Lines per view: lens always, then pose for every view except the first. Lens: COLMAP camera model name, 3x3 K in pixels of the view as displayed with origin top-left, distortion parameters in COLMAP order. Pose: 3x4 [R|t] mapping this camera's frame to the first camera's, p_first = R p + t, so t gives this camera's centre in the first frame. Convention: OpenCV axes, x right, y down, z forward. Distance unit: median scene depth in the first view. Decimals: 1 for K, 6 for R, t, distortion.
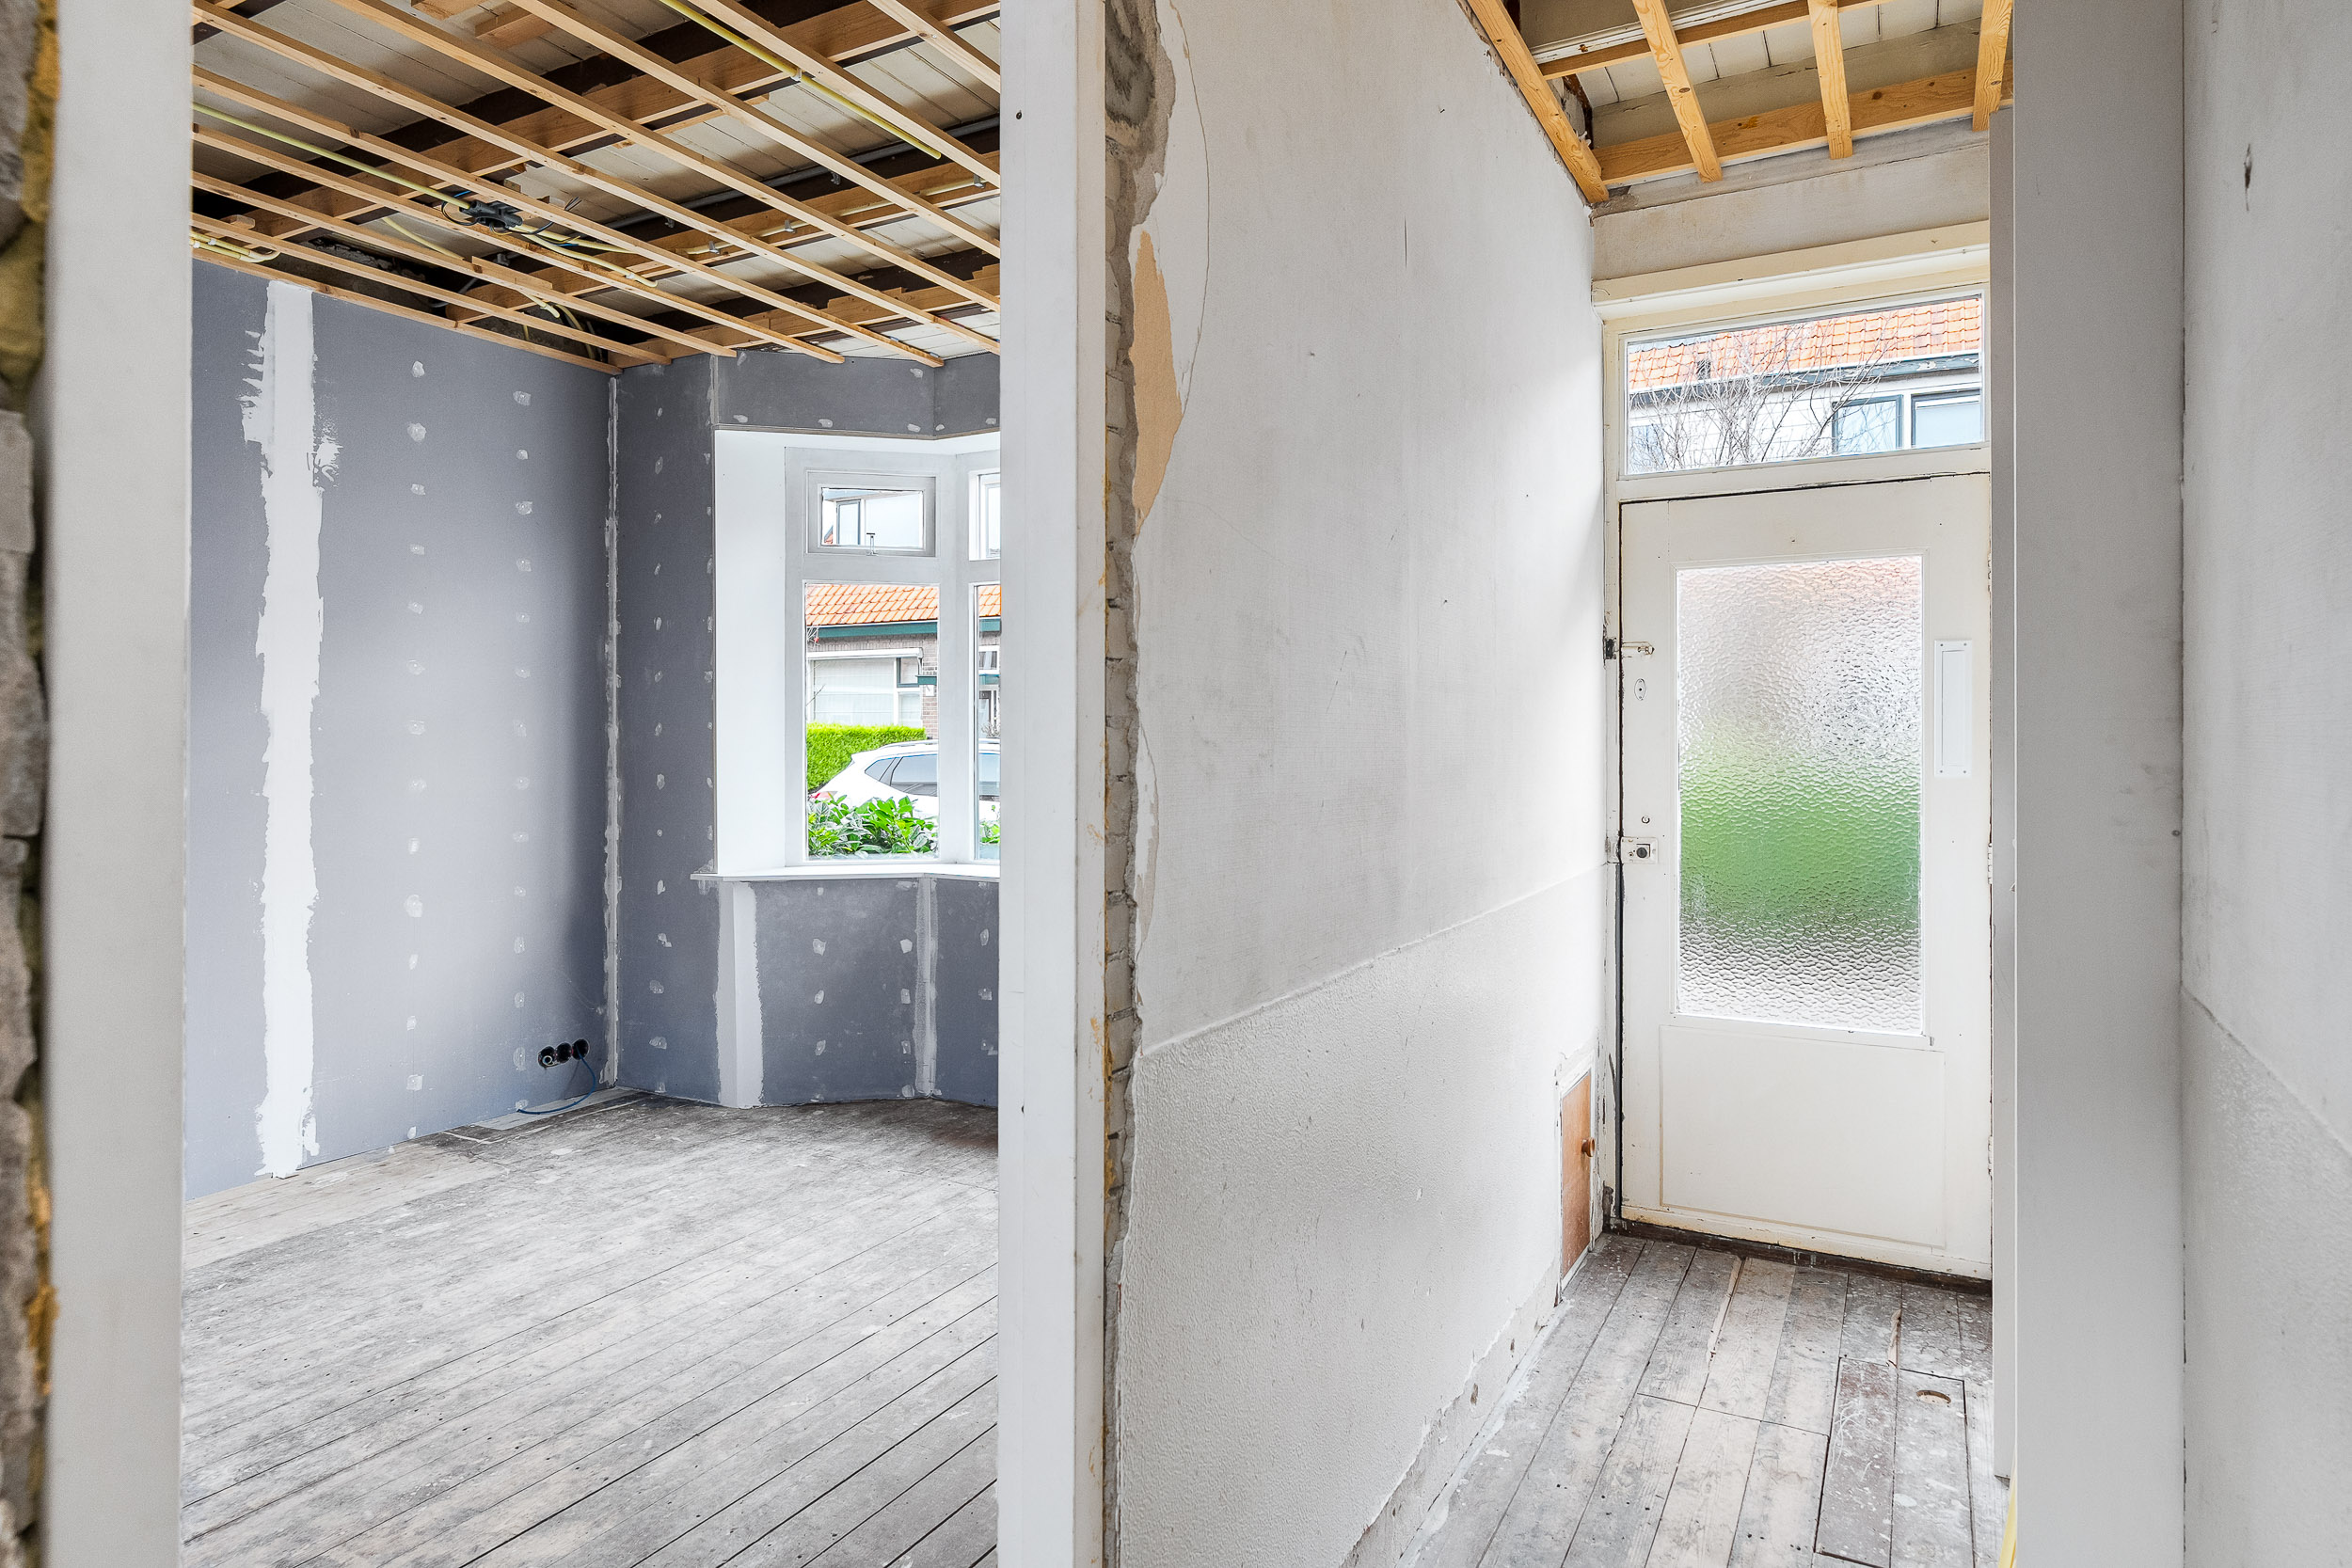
lens RADIAL K [[1336.6, 0, 1195.7], [0, 1336.6, 733.6], [0, 0, 1]] dist [-0.004348, 0.003697]
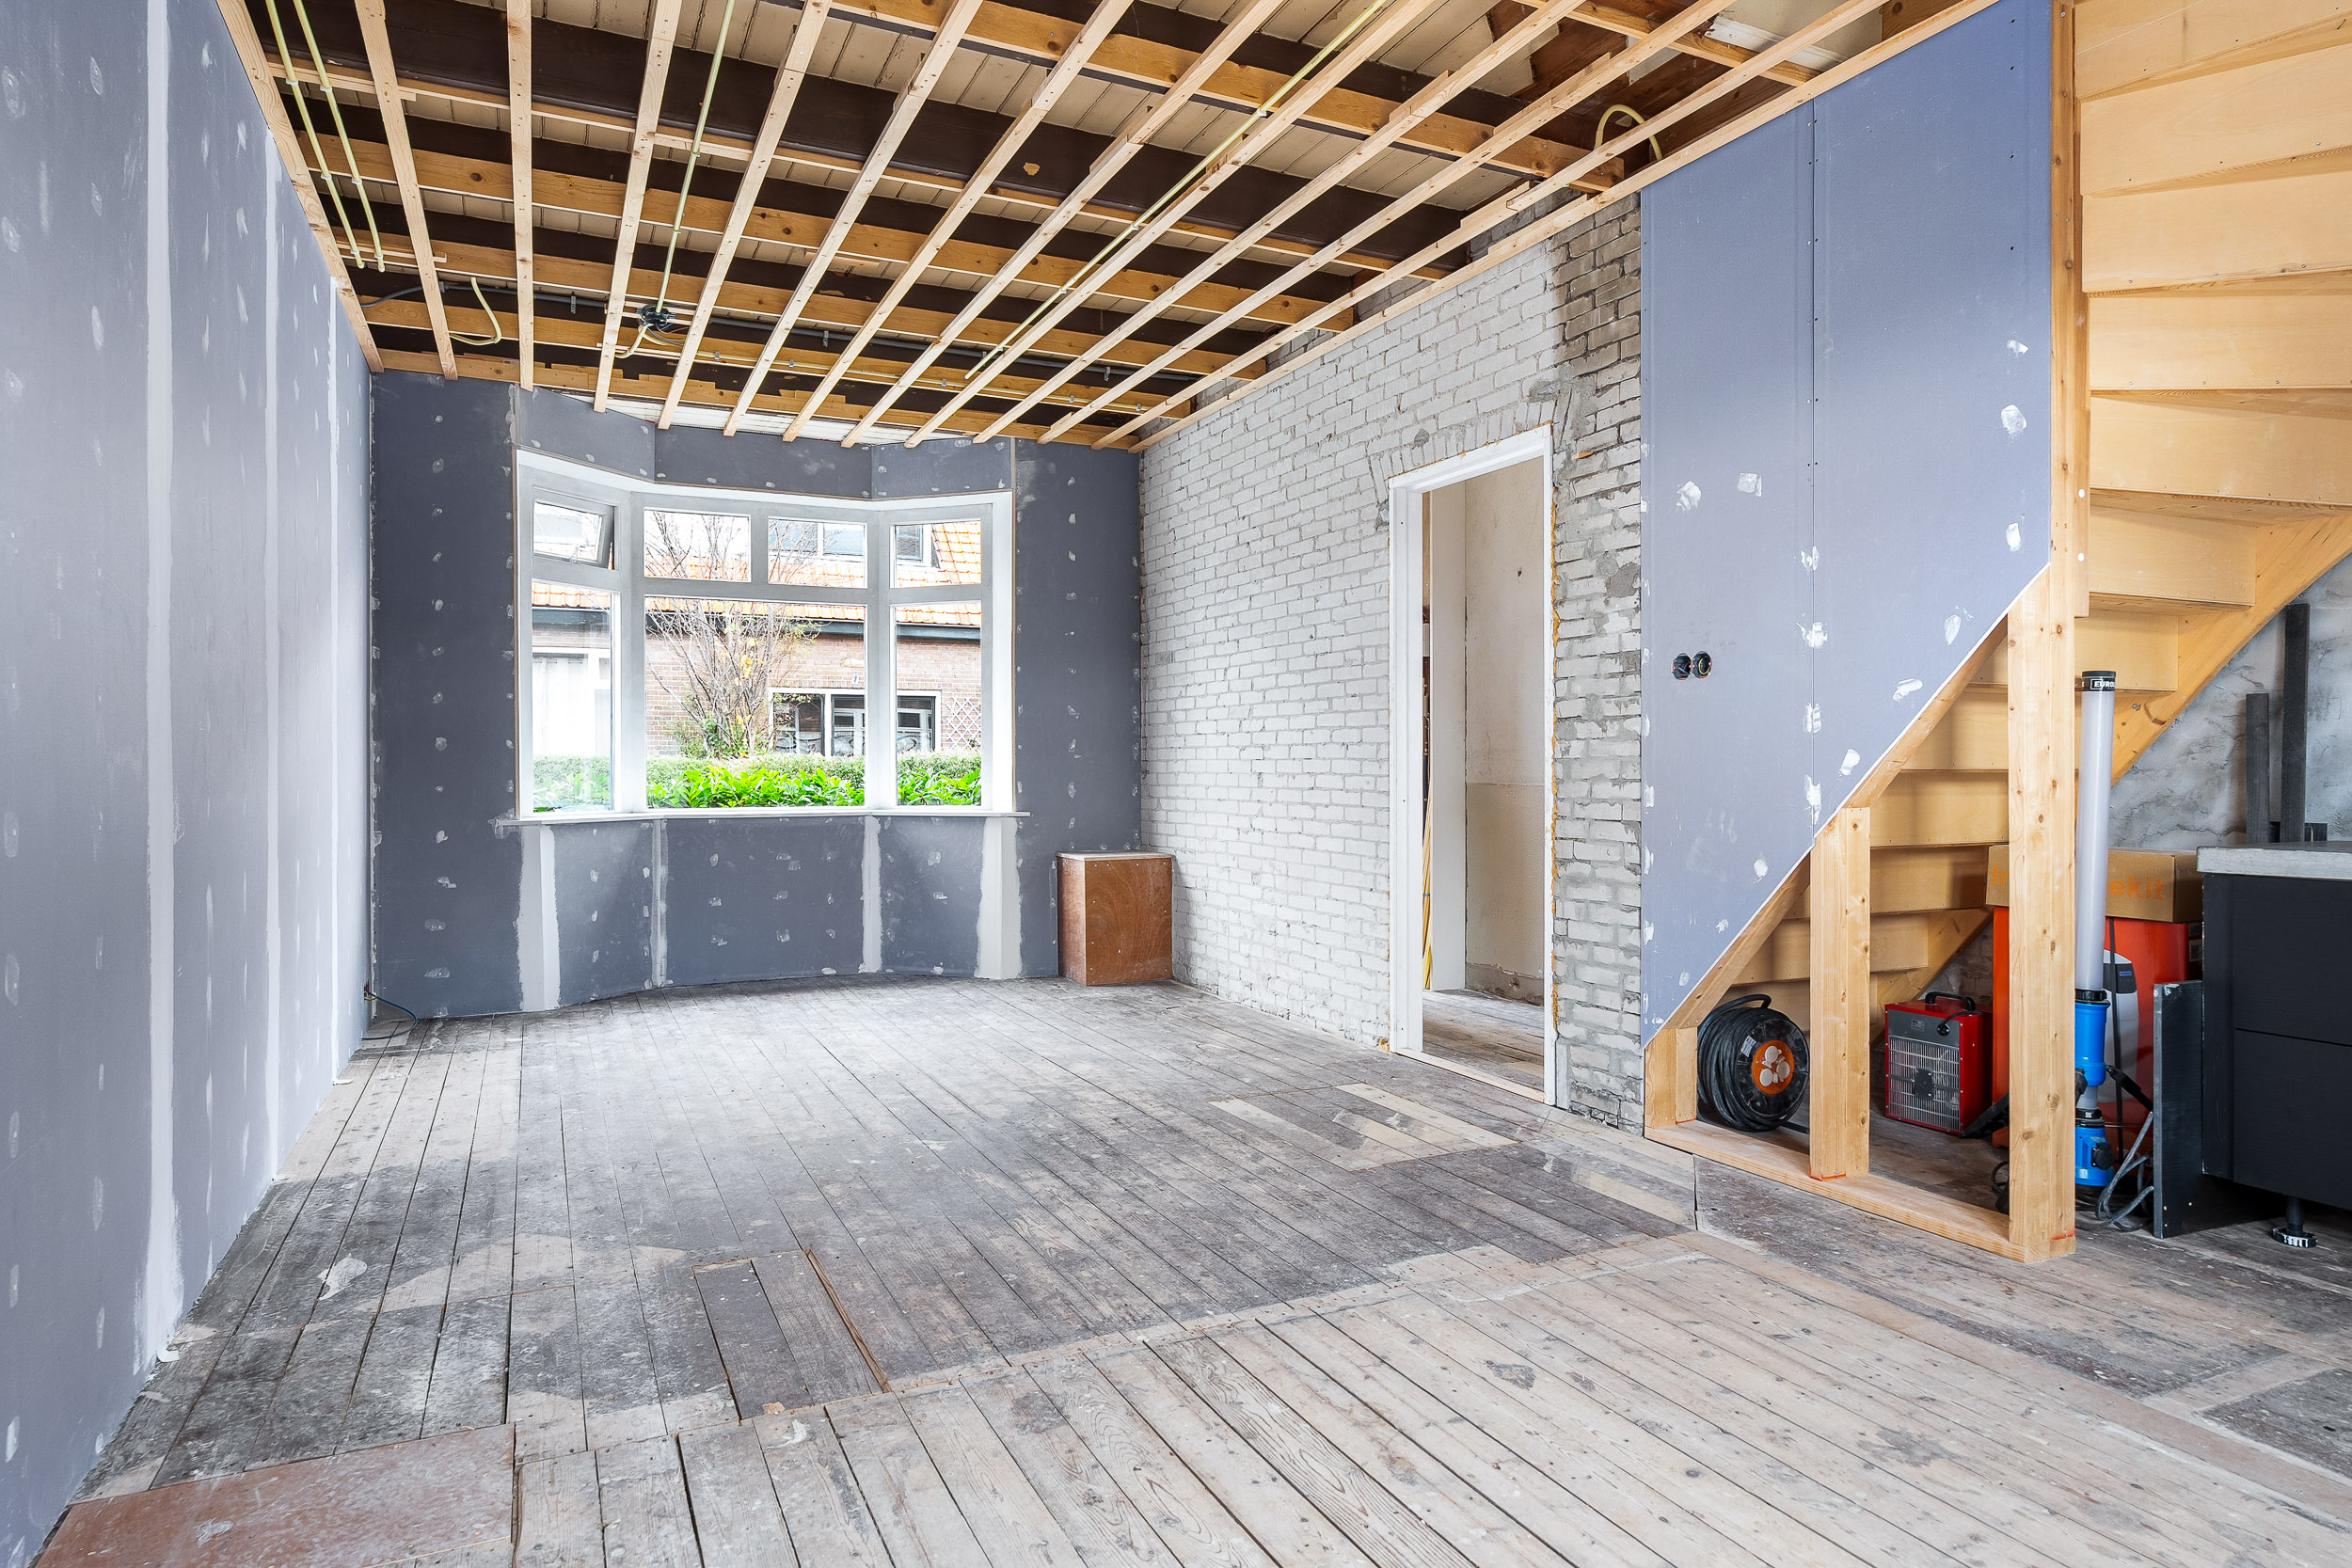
lens RADIAL K [[1336.6, 0, 1217.1], [0, 1336.6, 772.1], [0, 0, 1]] dist [-0.004348, 0.003697]
pose [[0.579655, -0.003868, 0.814853, -0.971913], [0.000014, 0.999989, 0.004737, 0.056530], [-0.814862, -0.002735, 0.579649, -0.204570]]
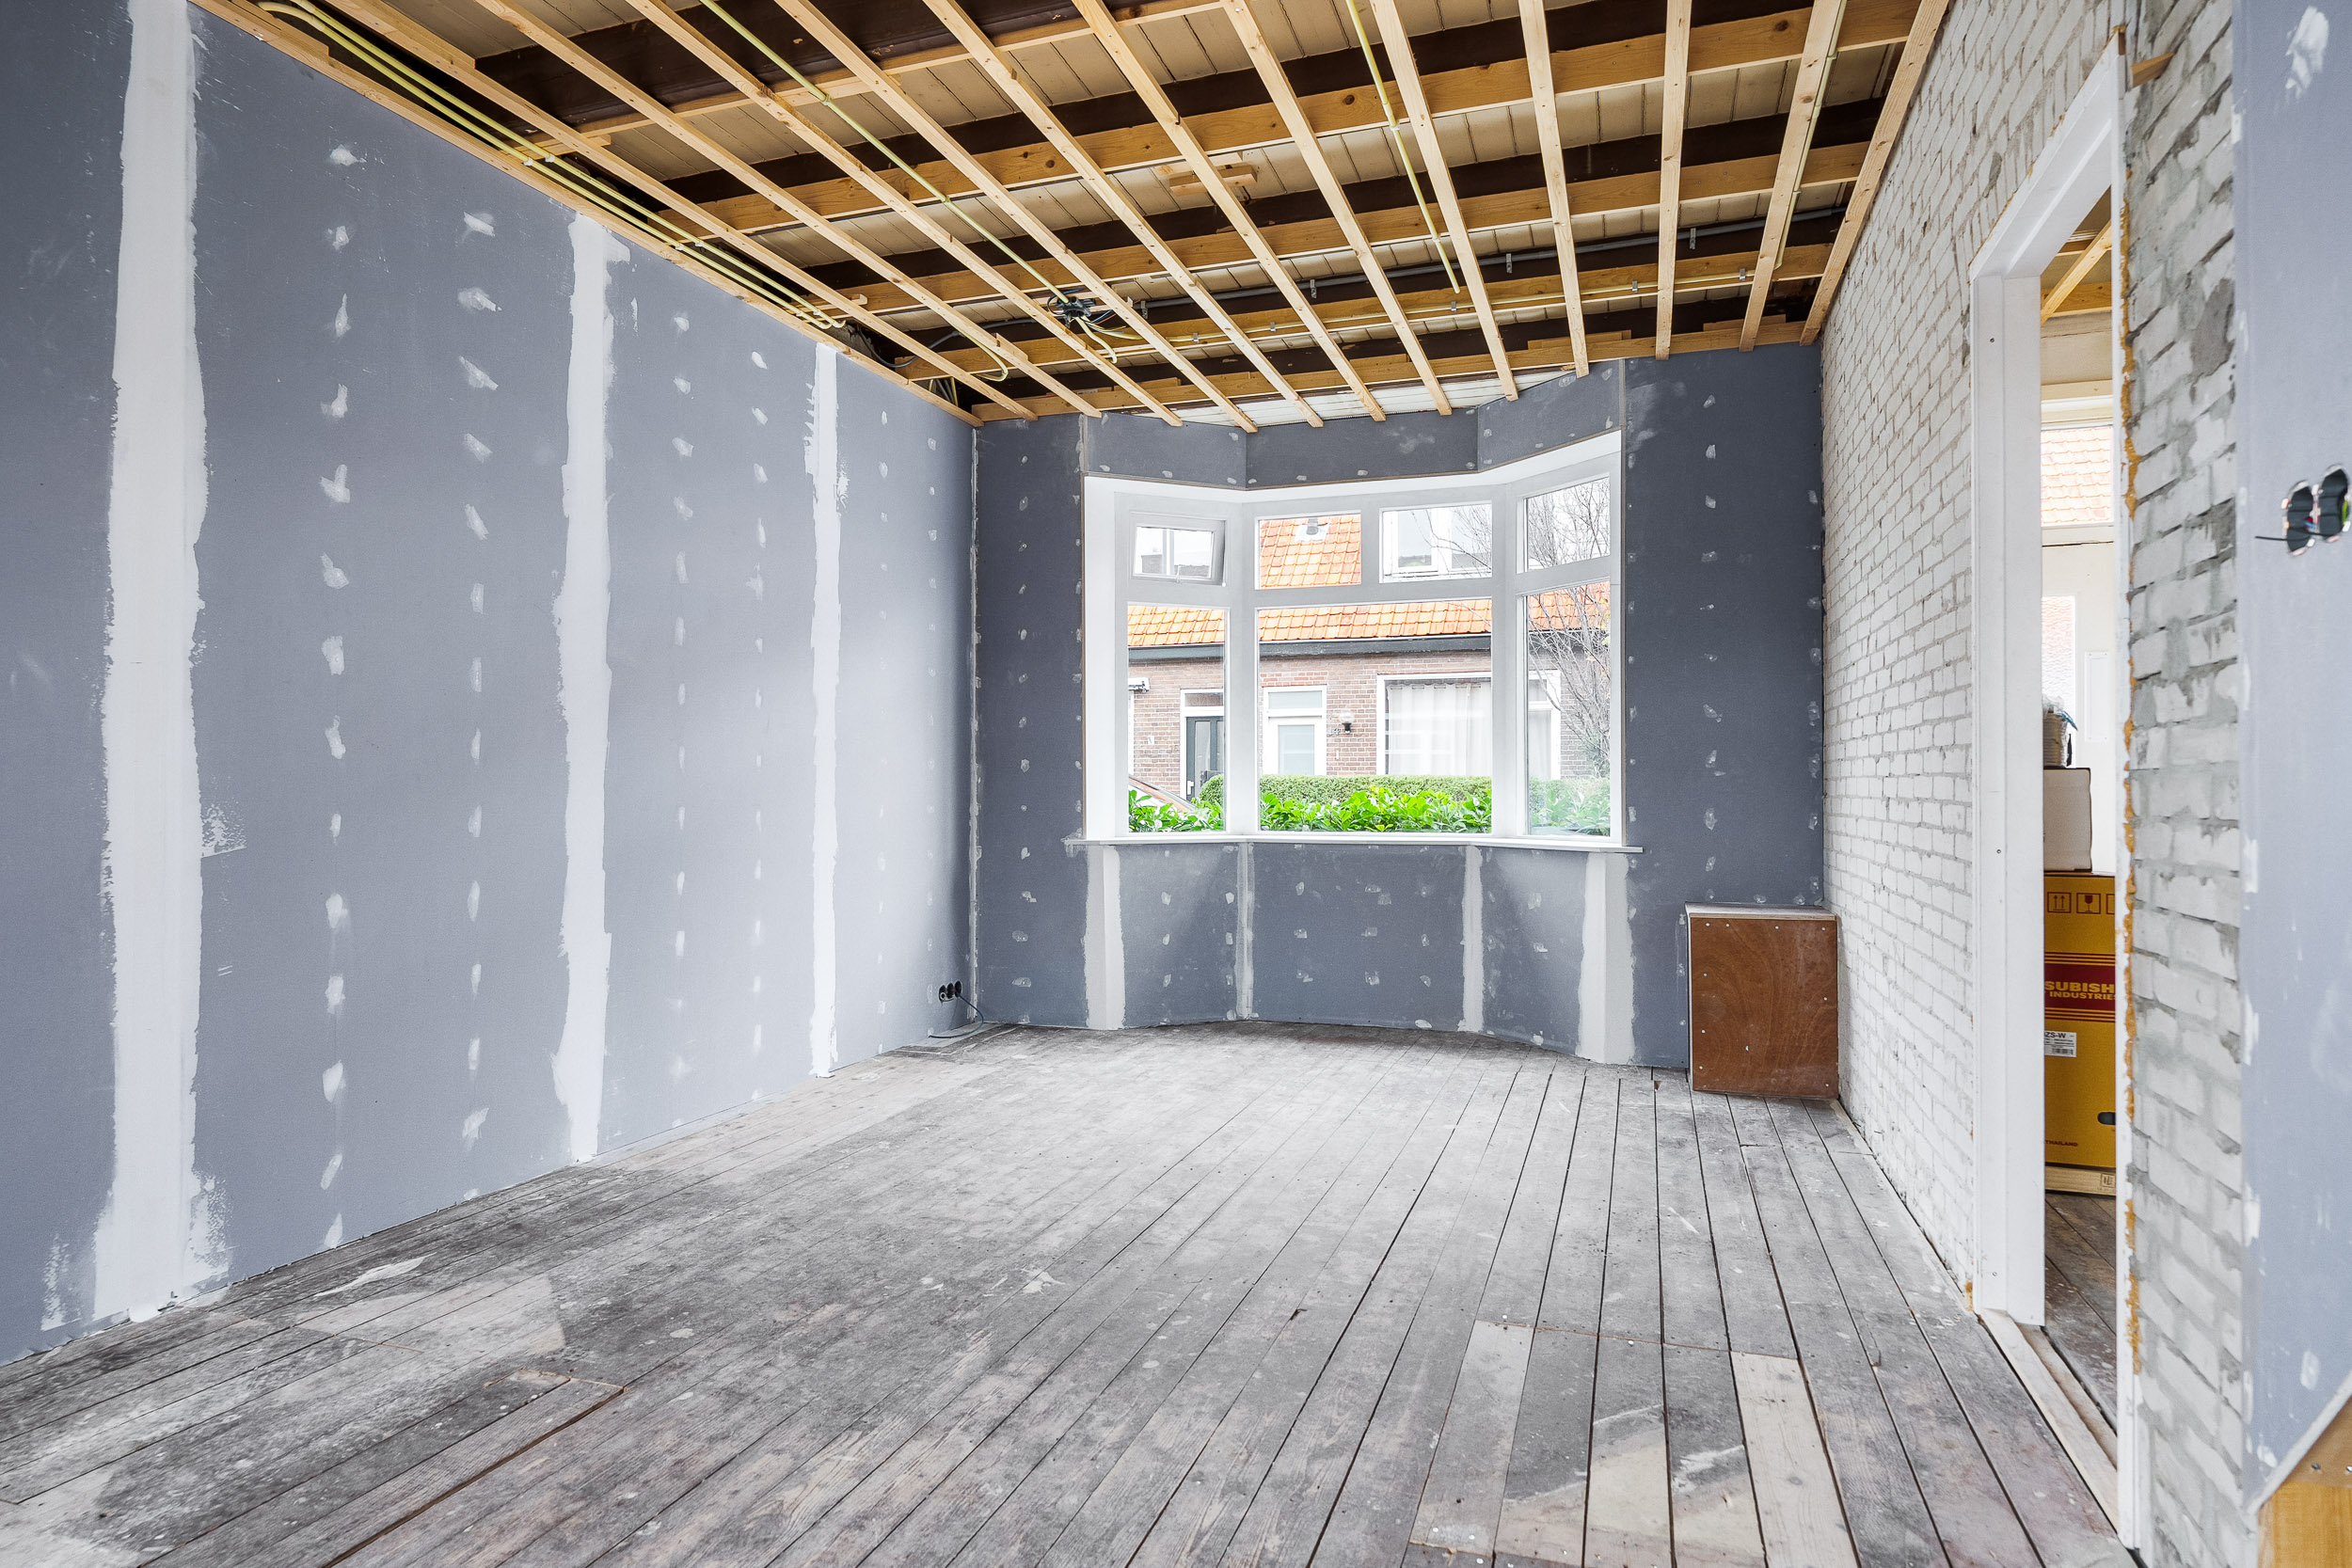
lens RADIAL K [[1336.6, 0, 1156.3], [0, 1336.6, 777.5], [0, 0, 1]] dist [-0.004348, 0.003697]
pose [[0.986102, 0.001033, 0.166141, -0.498306], [0.000043, 0.999979, -0.006475, 0.056388], [-0.166144, 0.006392, 0.986081, -0.215423]]
